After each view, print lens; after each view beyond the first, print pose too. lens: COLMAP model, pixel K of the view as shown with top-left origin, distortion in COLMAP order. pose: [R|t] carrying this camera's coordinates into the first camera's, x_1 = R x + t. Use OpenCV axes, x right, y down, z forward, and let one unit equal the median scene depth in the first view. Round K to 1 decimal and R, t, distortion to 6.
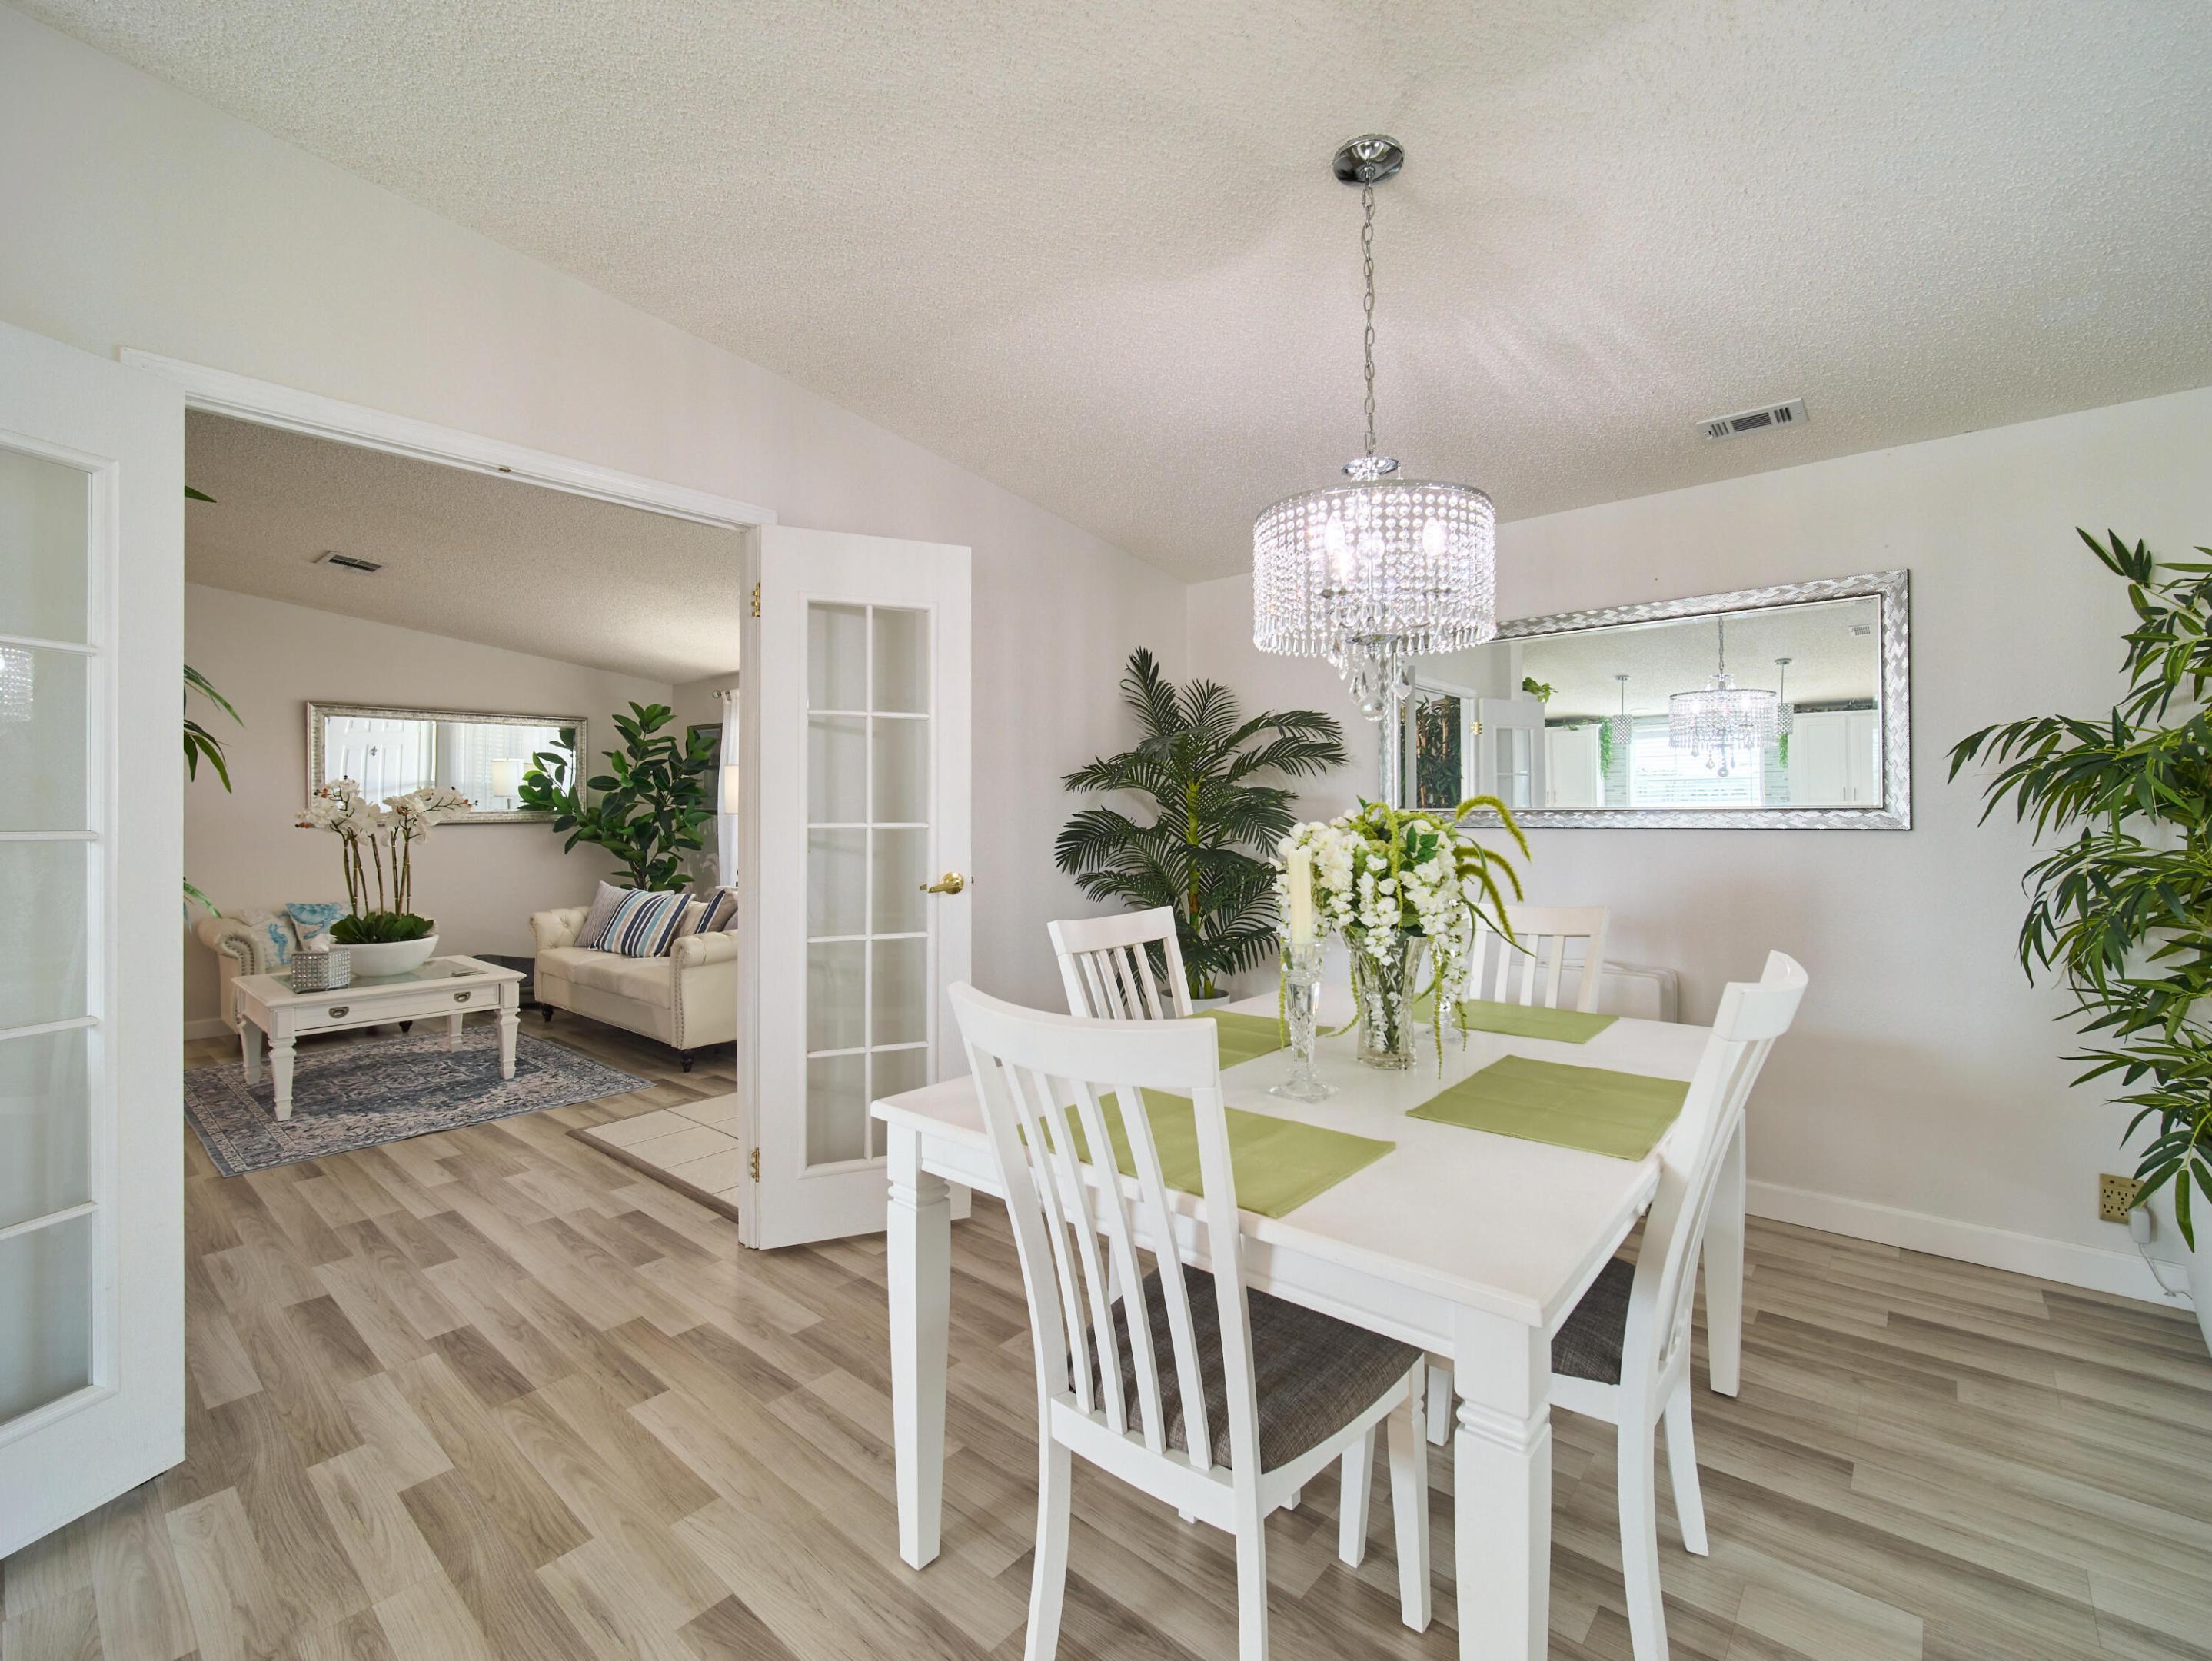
lens RADIAL K [[983.1, 0, 1096.3], [0, 983.1, 821.2], [0, 0, 1]] dist [0.000270, -0.000815]
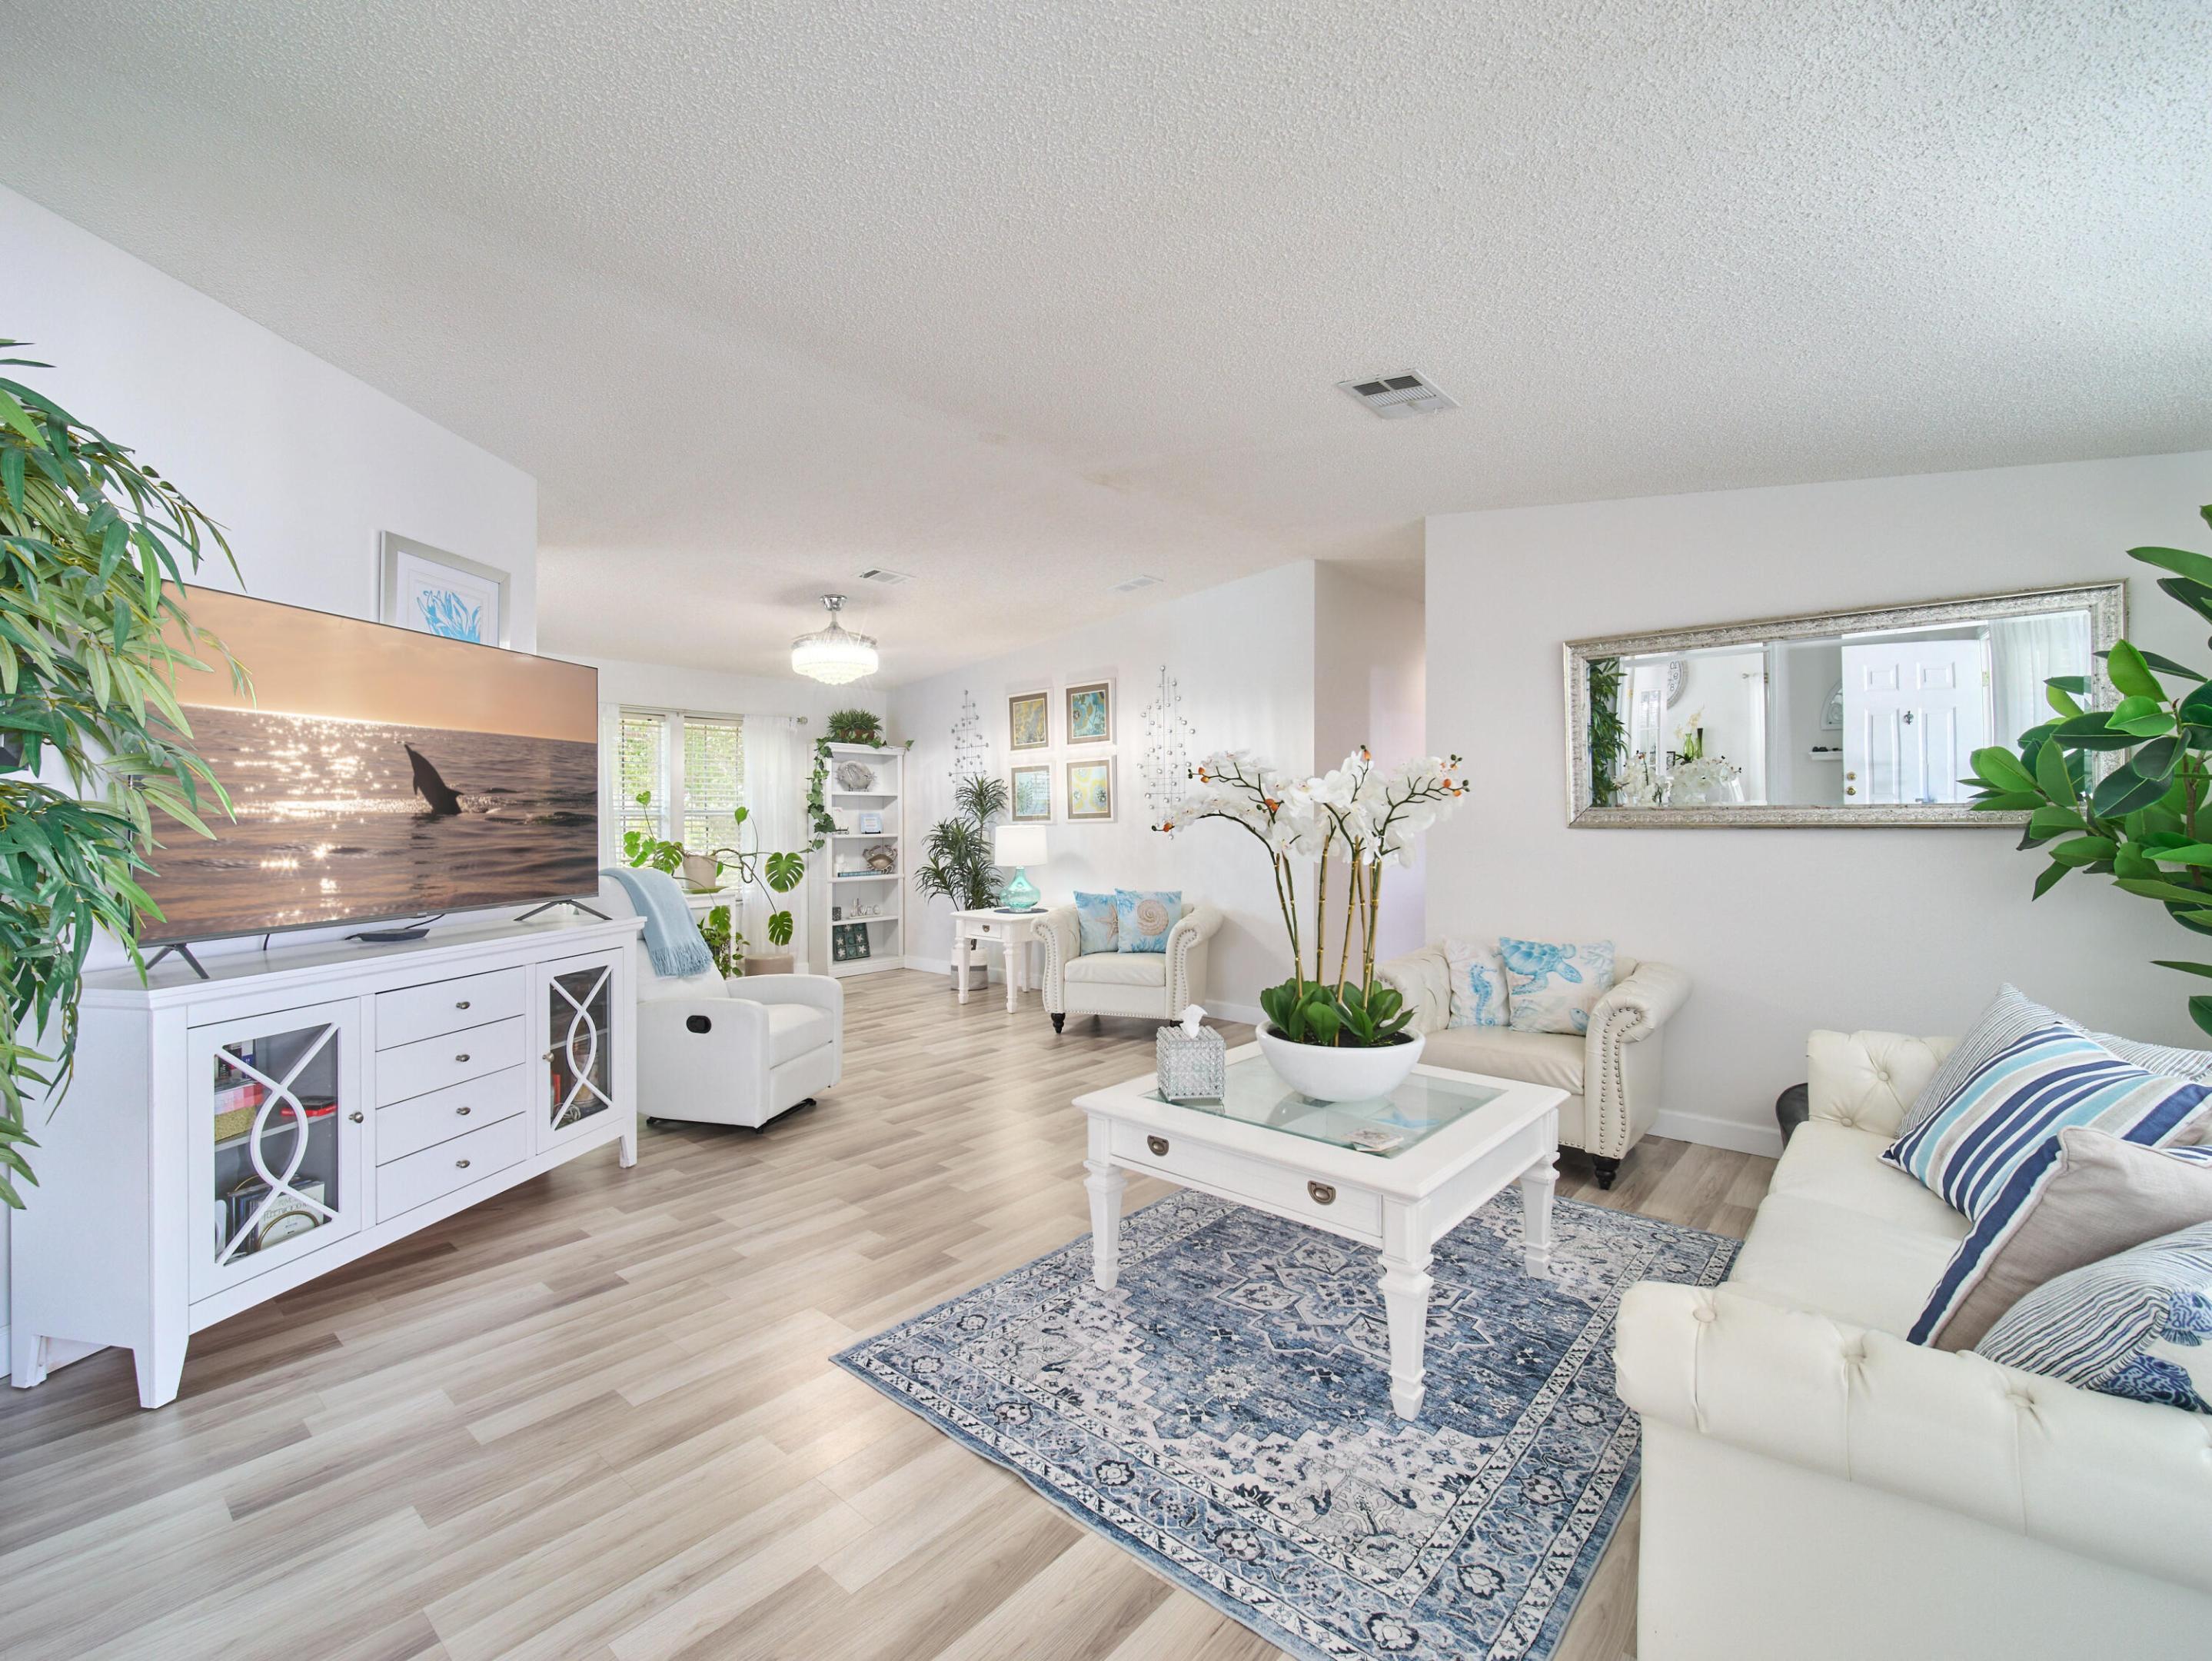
lens RADIAL K [[983.1, 0, 1104.0], [0, 983.1, 823.0], [0, 0, 1]] dist [0.000270, -0.000815]
pose [[0.016537, 0.017657, -0.999707, -0.194289], [-0.003016, 0.999840, 0.017609, -0.013426], [0.999859, 0.002723, 0.016588, 1.030864]]
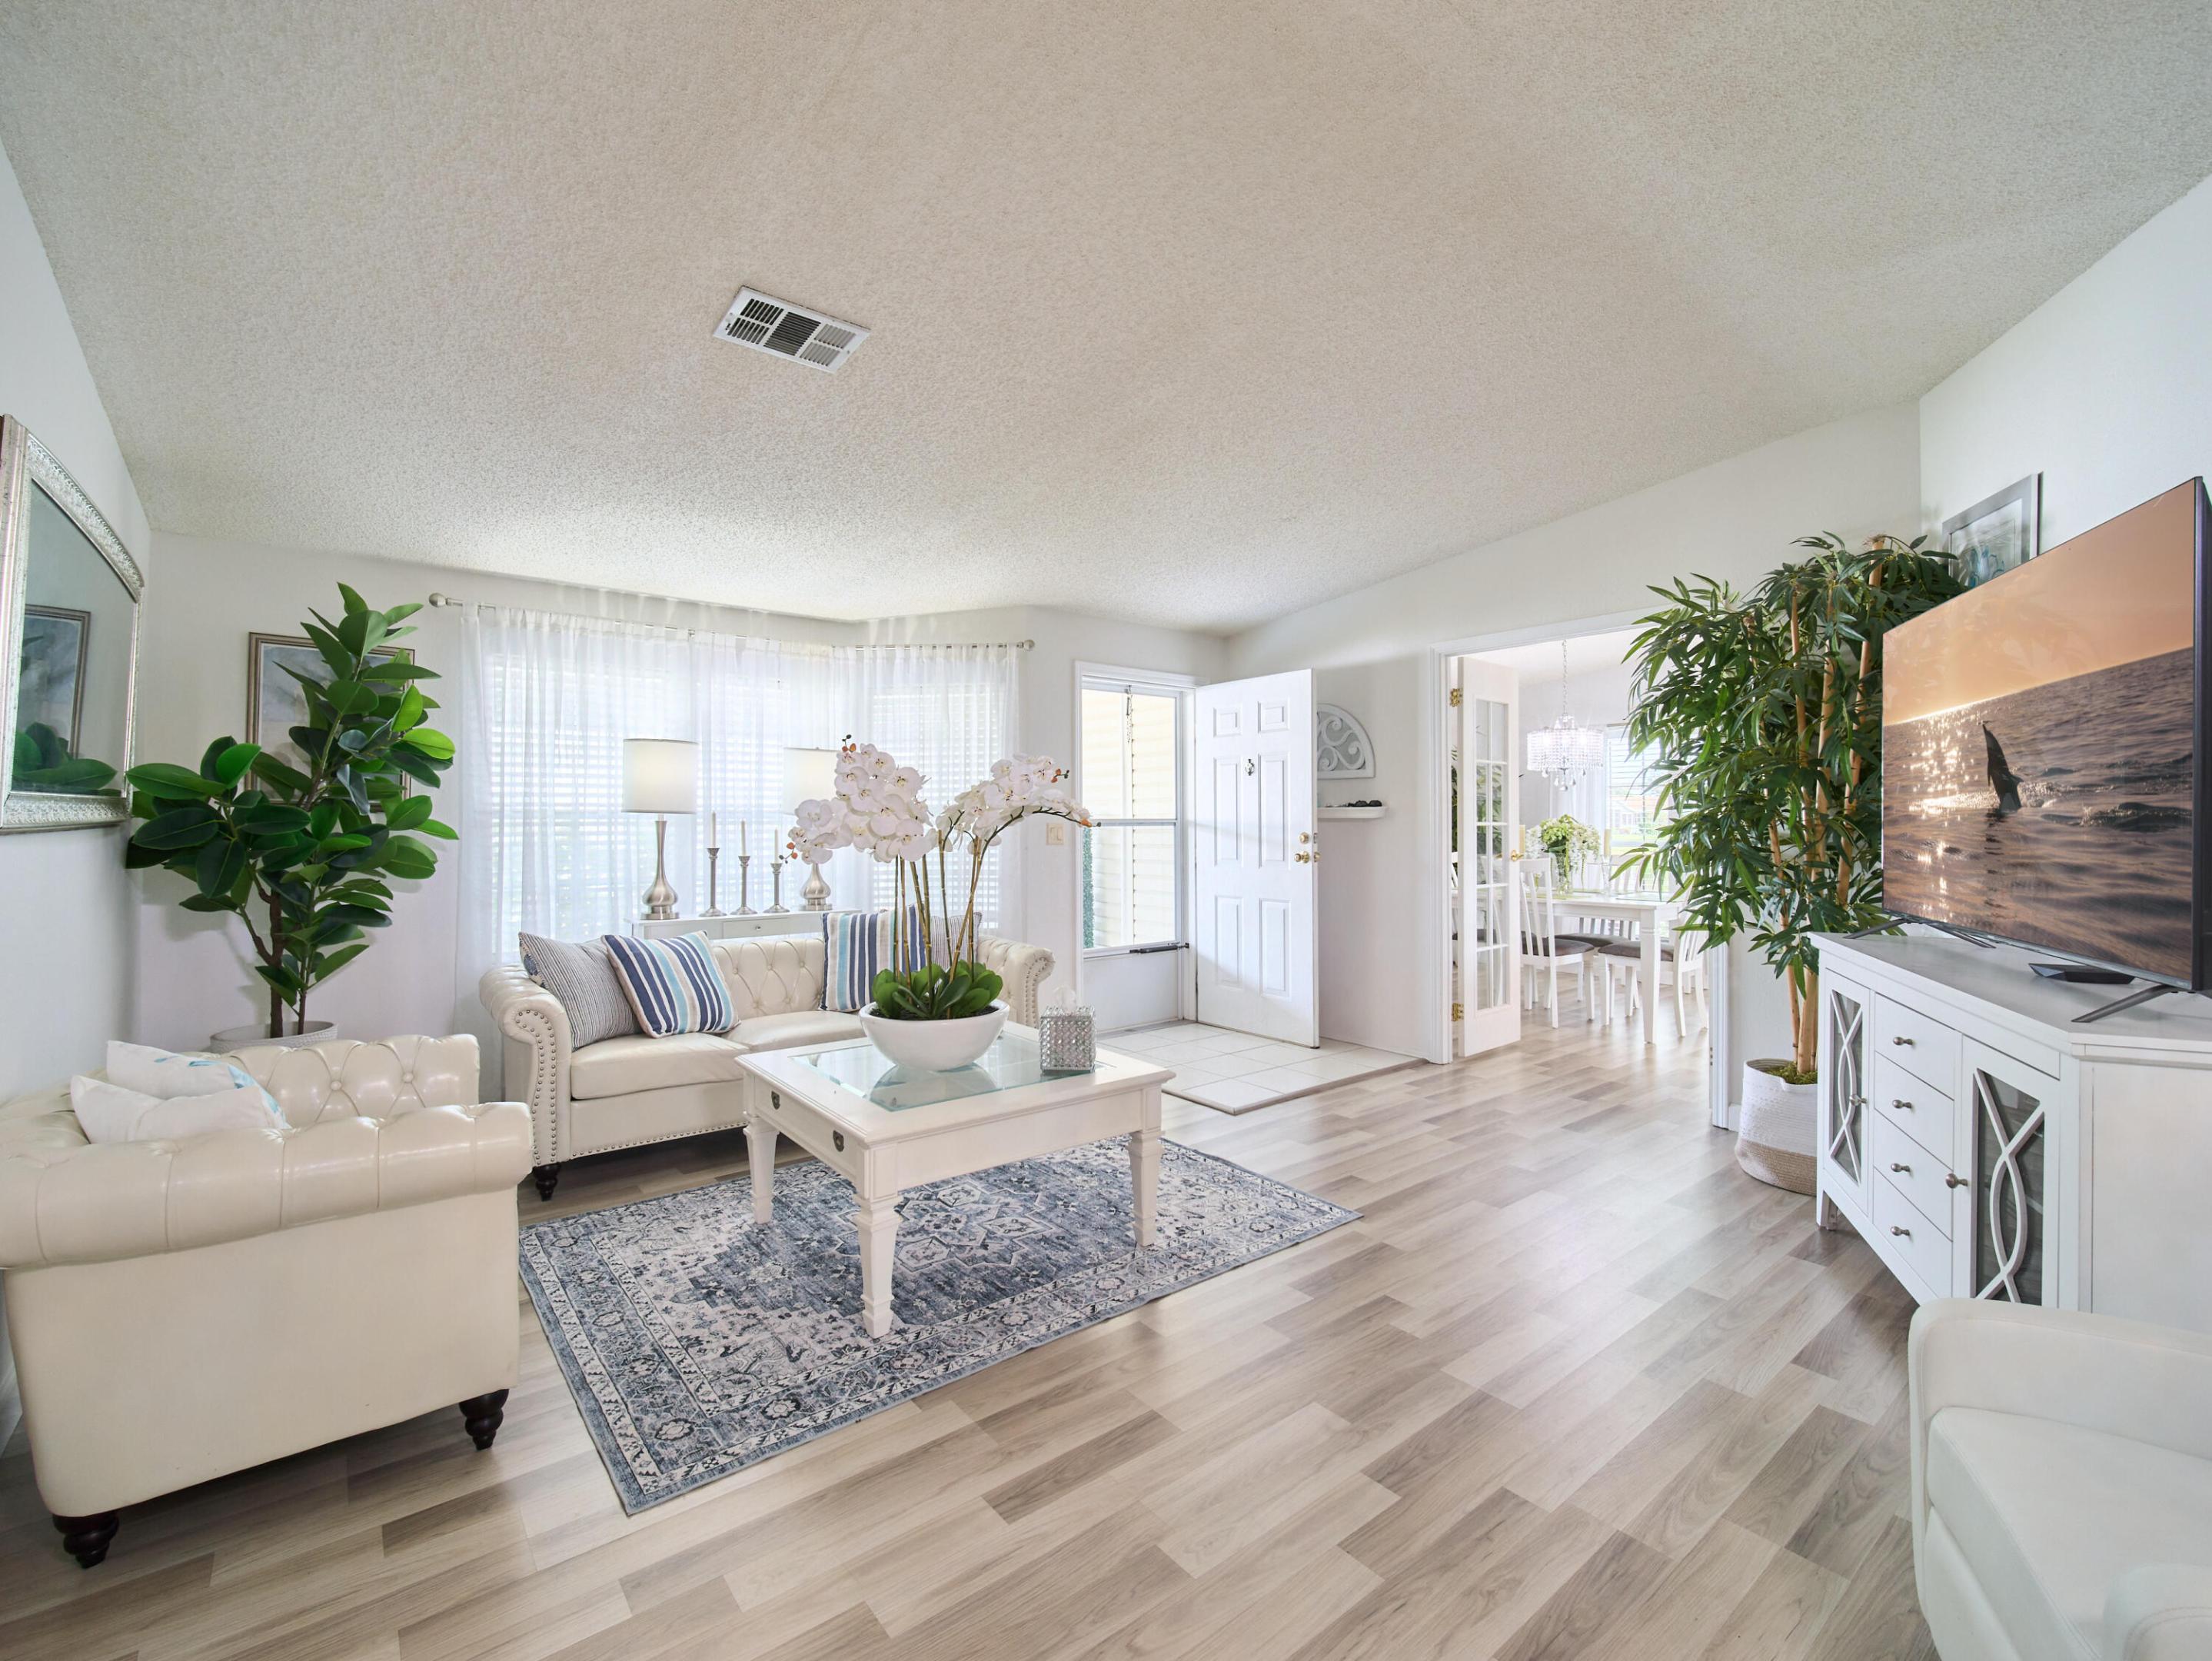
lens RADIAL K [[983.1, 0, 1092.3], [0, 983.1, 819.1], [0, 0, 1]] dist [0.000270, -0.000815]
pose [[0.177107, 0.011113, 0.984129, -1.606973], [0.000417, 0.999935, -0.011367, 0.006302], [-0.984191, 0.002424, 0.177091, 0.951128]]
